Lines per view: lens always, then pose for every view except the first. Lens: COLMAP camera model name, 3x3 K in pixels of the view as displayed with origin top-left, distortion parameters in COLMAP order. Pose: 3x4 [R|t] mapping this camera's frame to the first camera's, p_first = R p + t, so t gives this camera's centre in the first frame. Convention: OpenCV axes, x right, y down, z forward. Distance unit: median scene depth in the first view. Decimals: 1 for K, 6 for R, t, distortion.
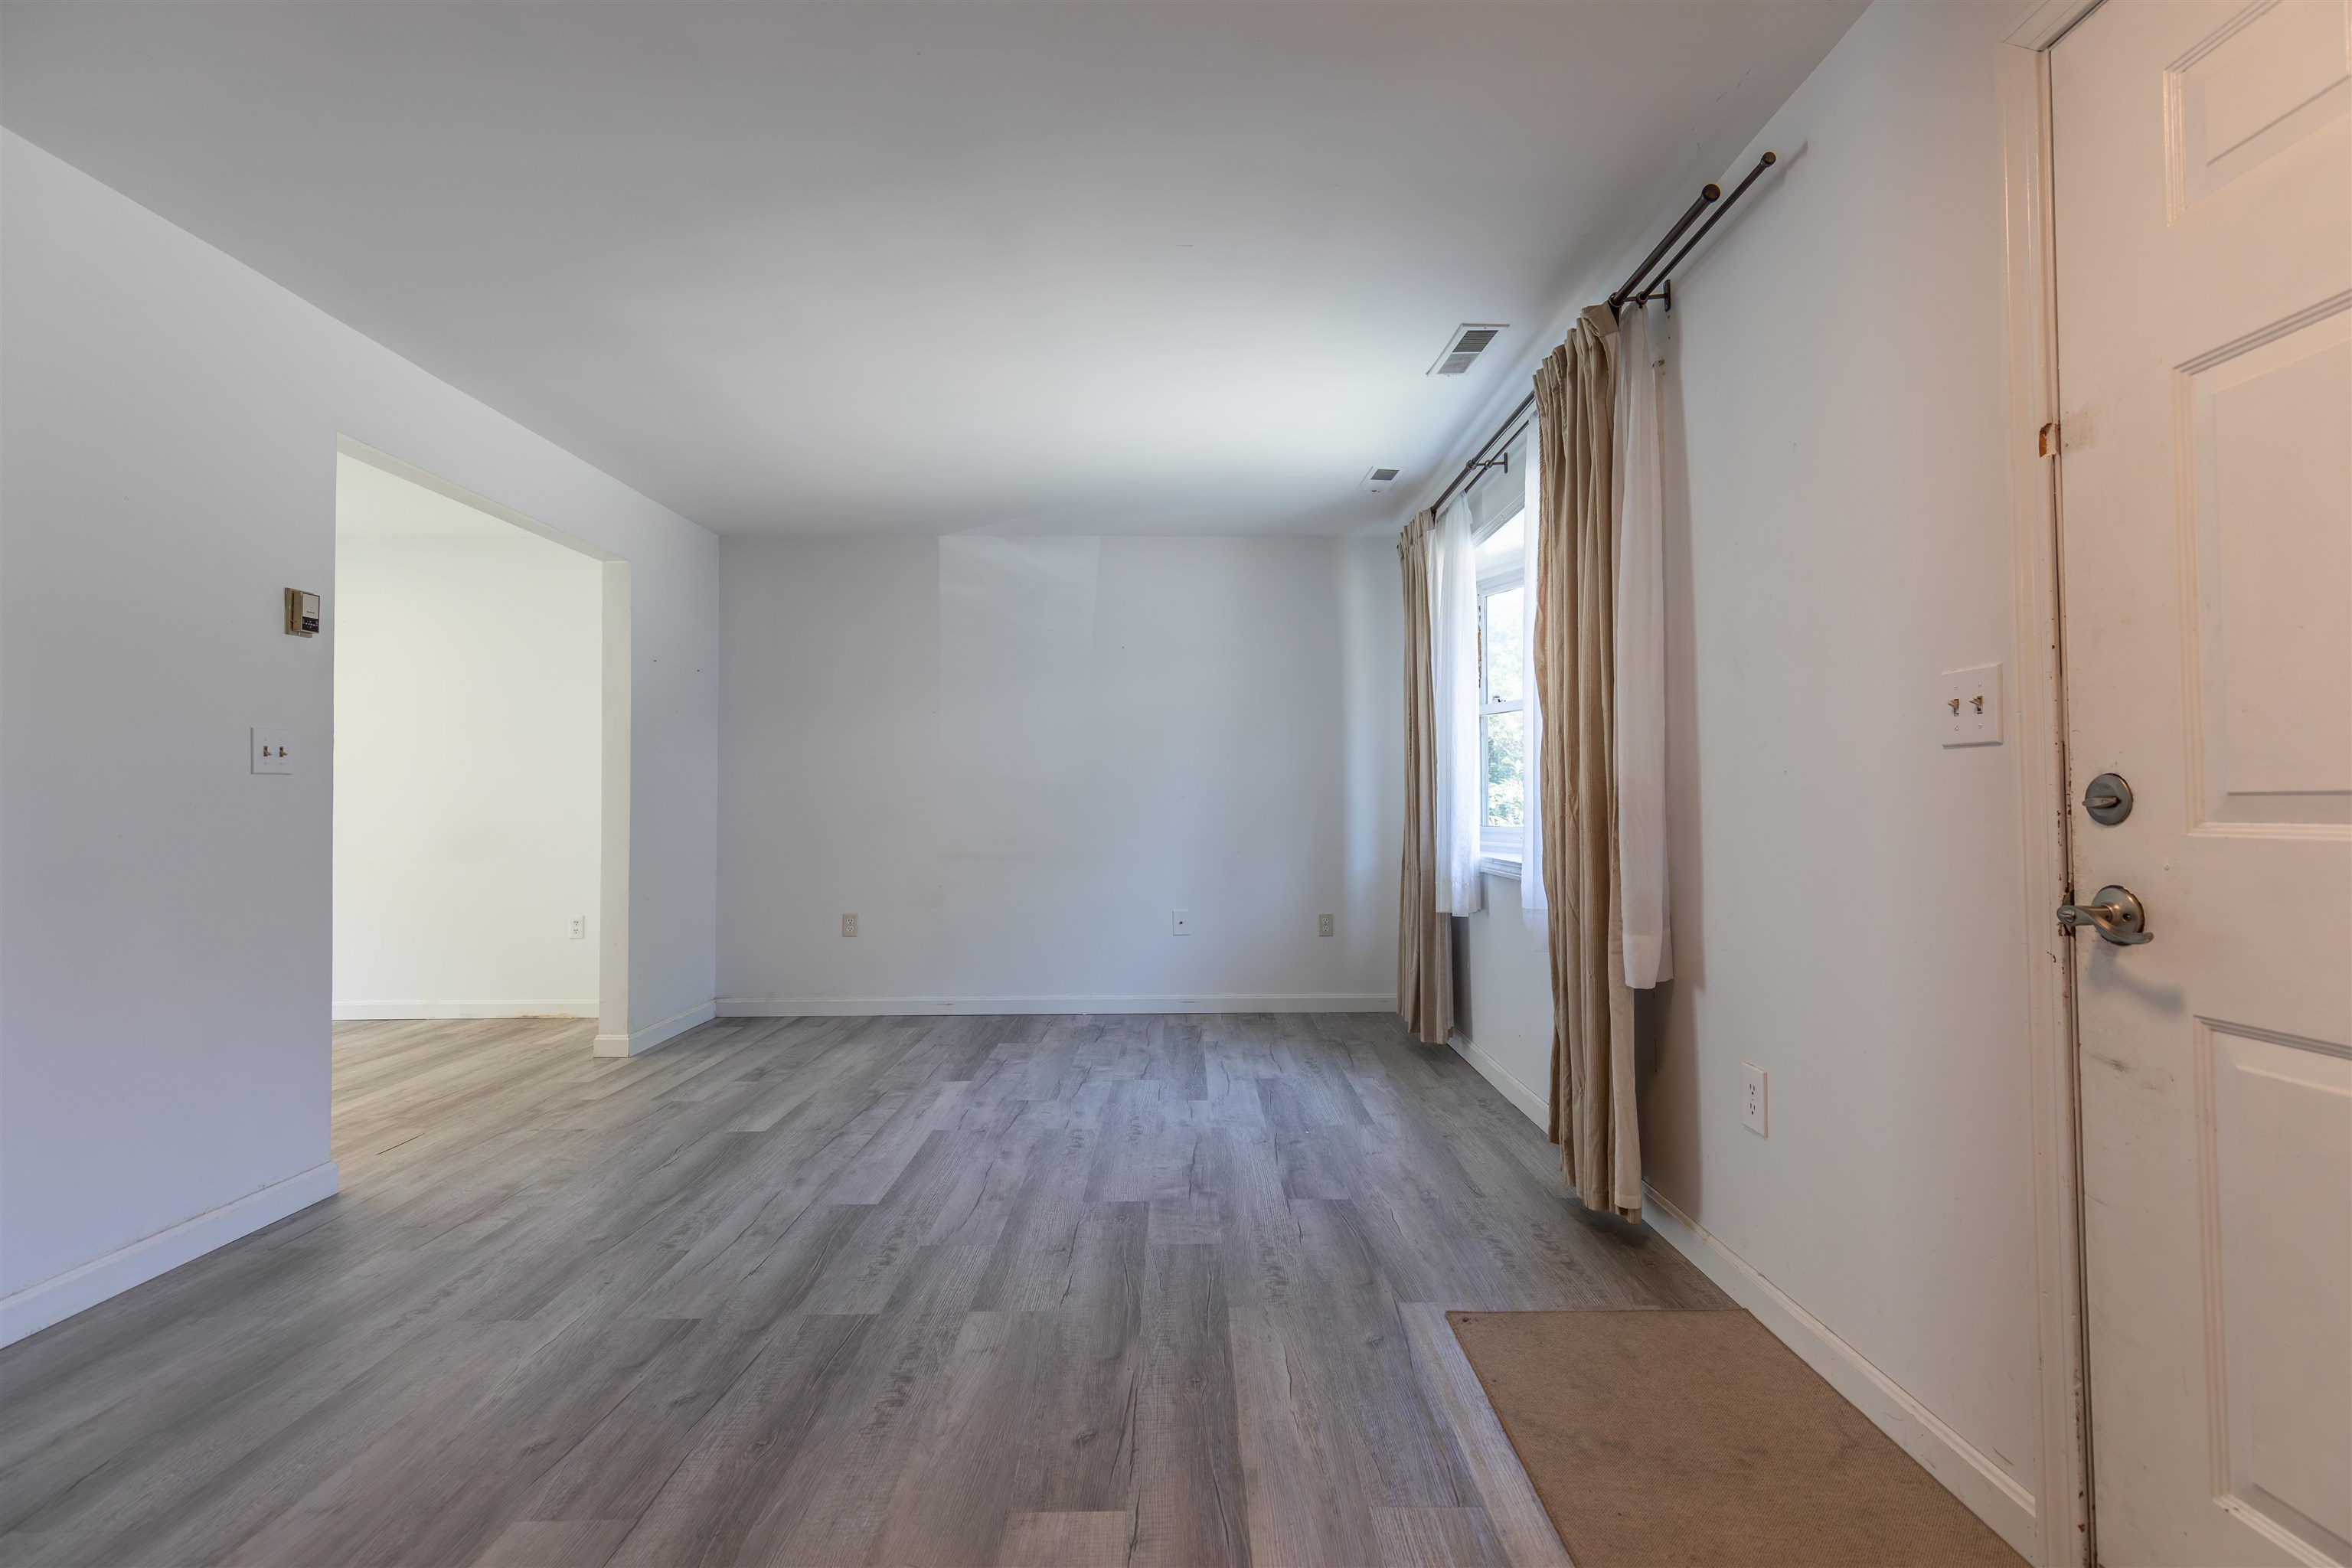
lens RADIAL K [[1054.6, 0, 1194.7], [0, 1054.6, 774.2], [0, 0, 1]] dist [0.008175, 0.000072]
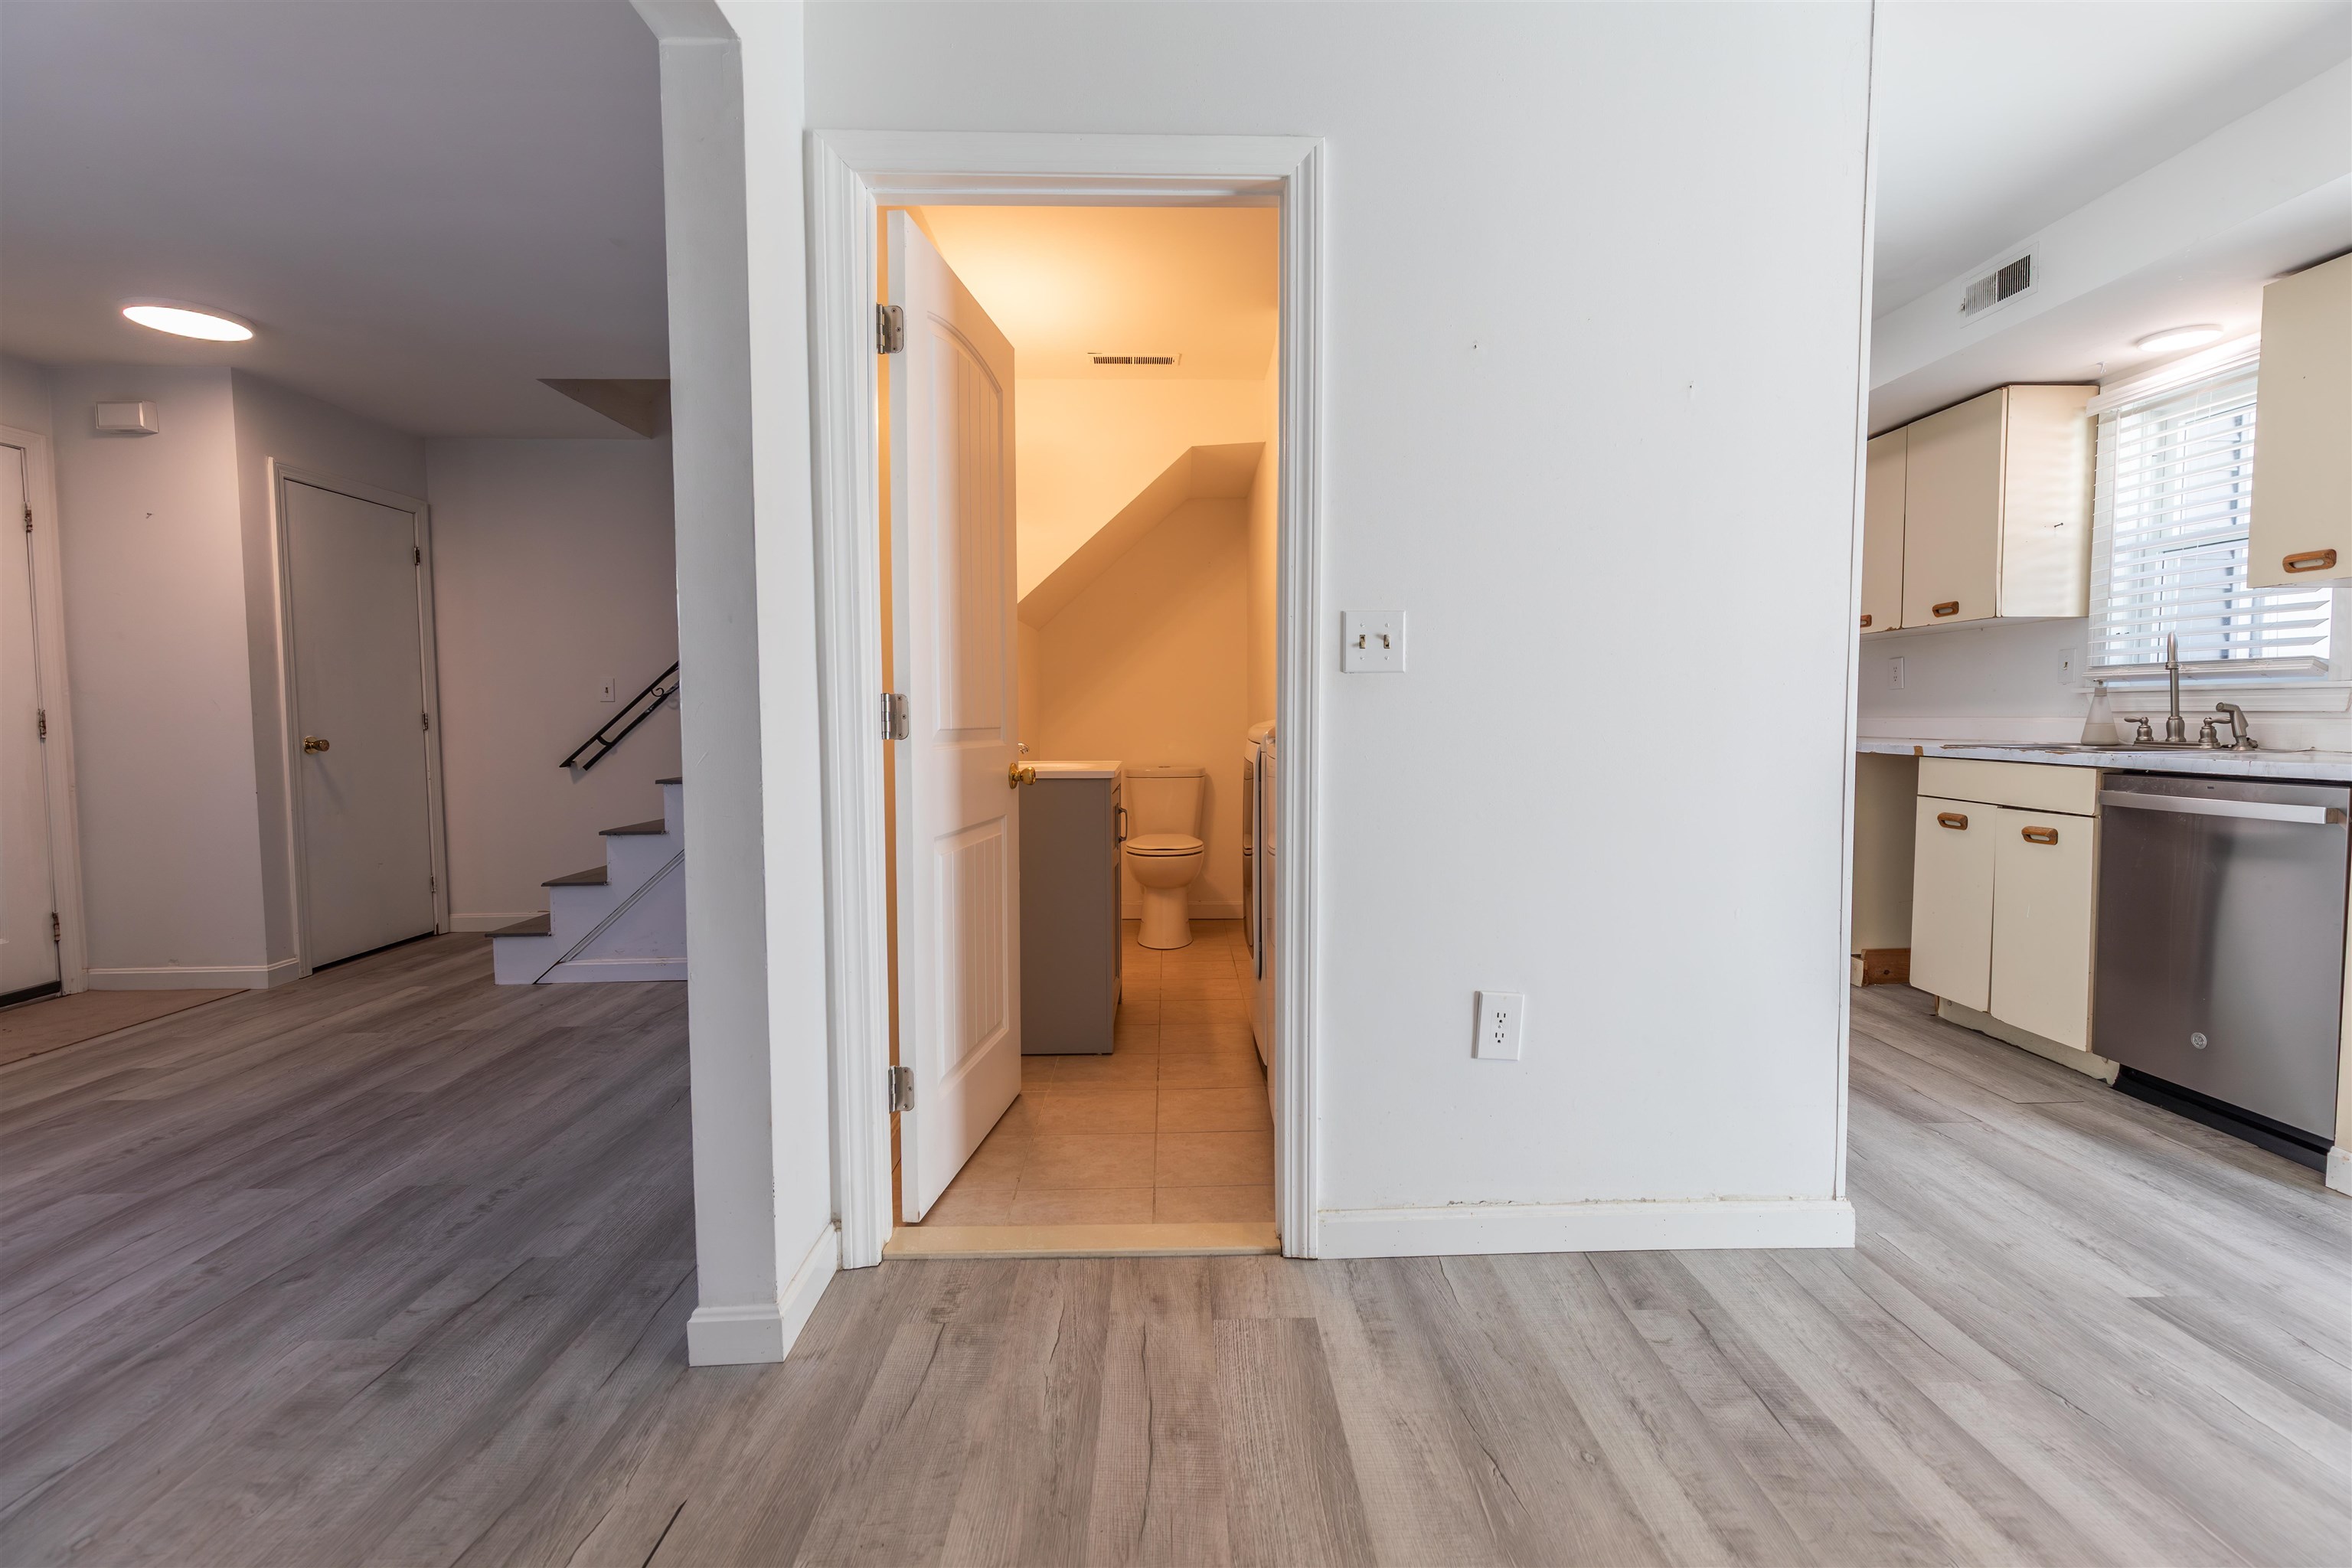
lens RADIAL K [[1068.3, 0, 1192.8], [0, 1068.3, 774.5], [0, 0, 1]] dist [0.006413, -0.000783]
pose [[-0.999827, 0.015100, -0.010824, -1.230272], [0.014766, 0.999431, 0.030315, 0.056327], [0.011276, 0.030150, -0.999482, 1.801440]]
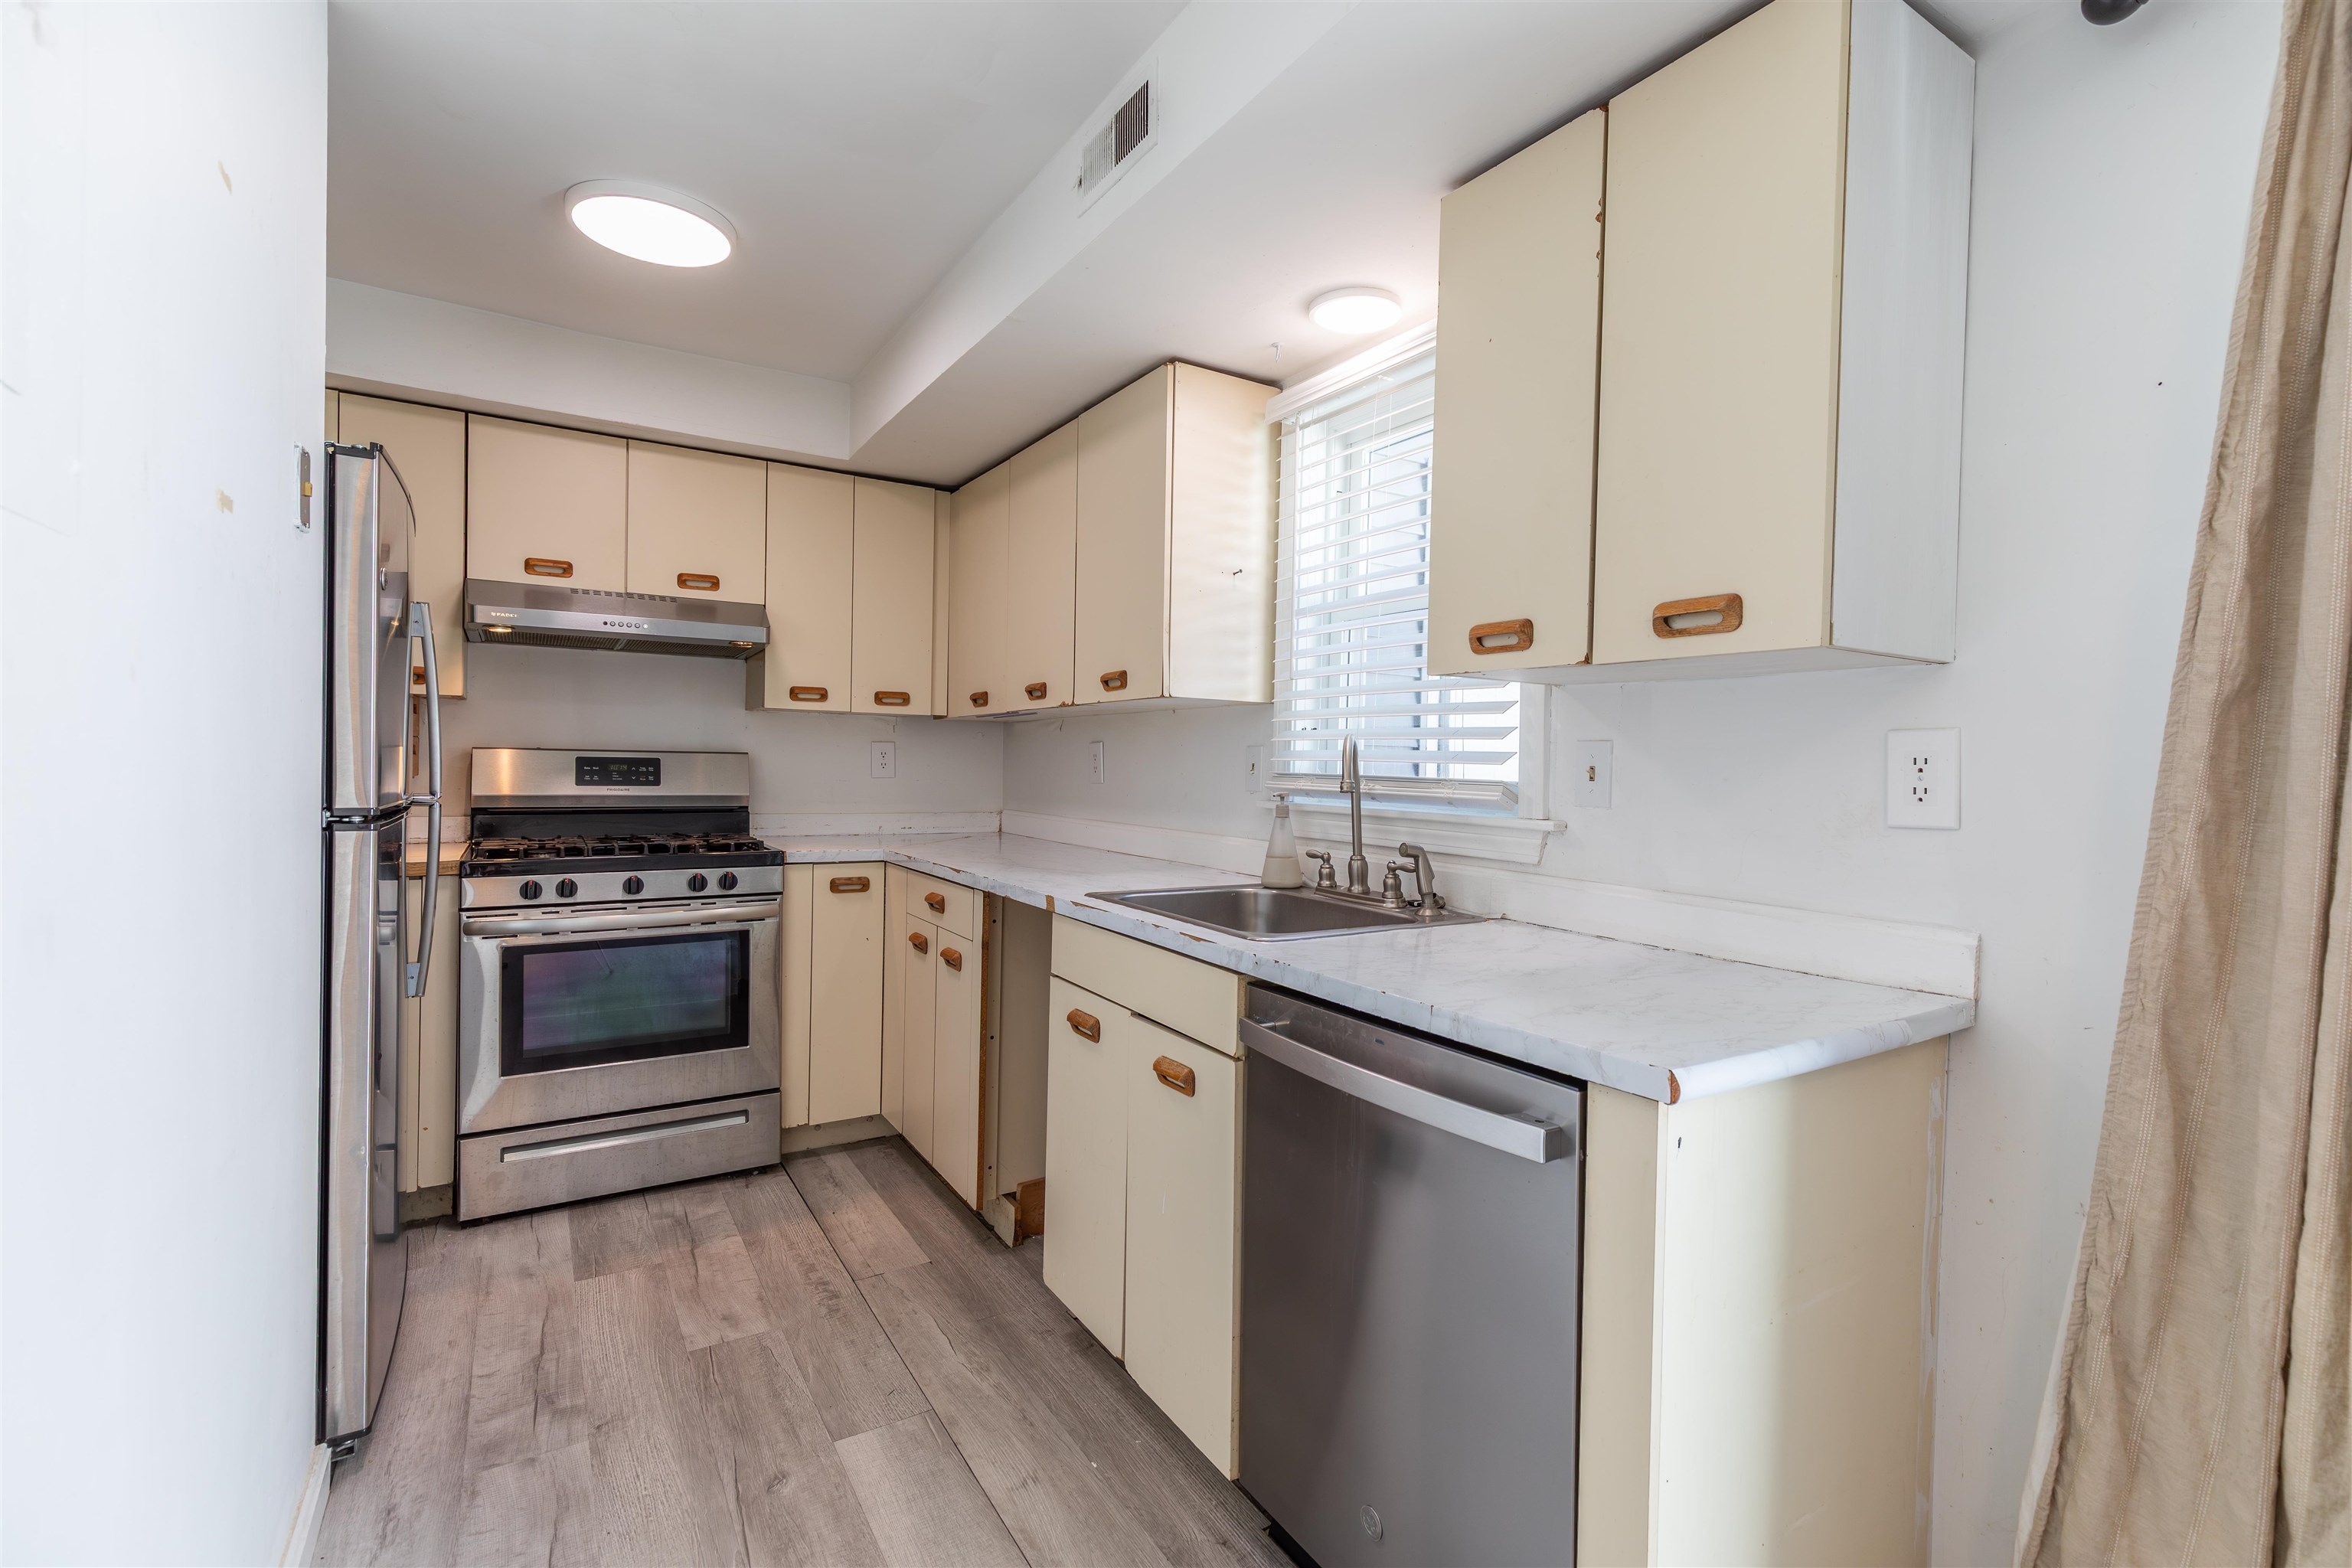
lens RADIAL K [[1054.6, 0, 1194.7], [0, 1054.6, 774.2], [0, 0, 1]] dist [0.008175, 0.000072]
pose [[-0.849722, -0.002297, -0.527226, -1.842758], [0.001346, 0.999978, -0.006526, -0.017694], [0.527229, -0.006255, -0.849700, 1.201991]]
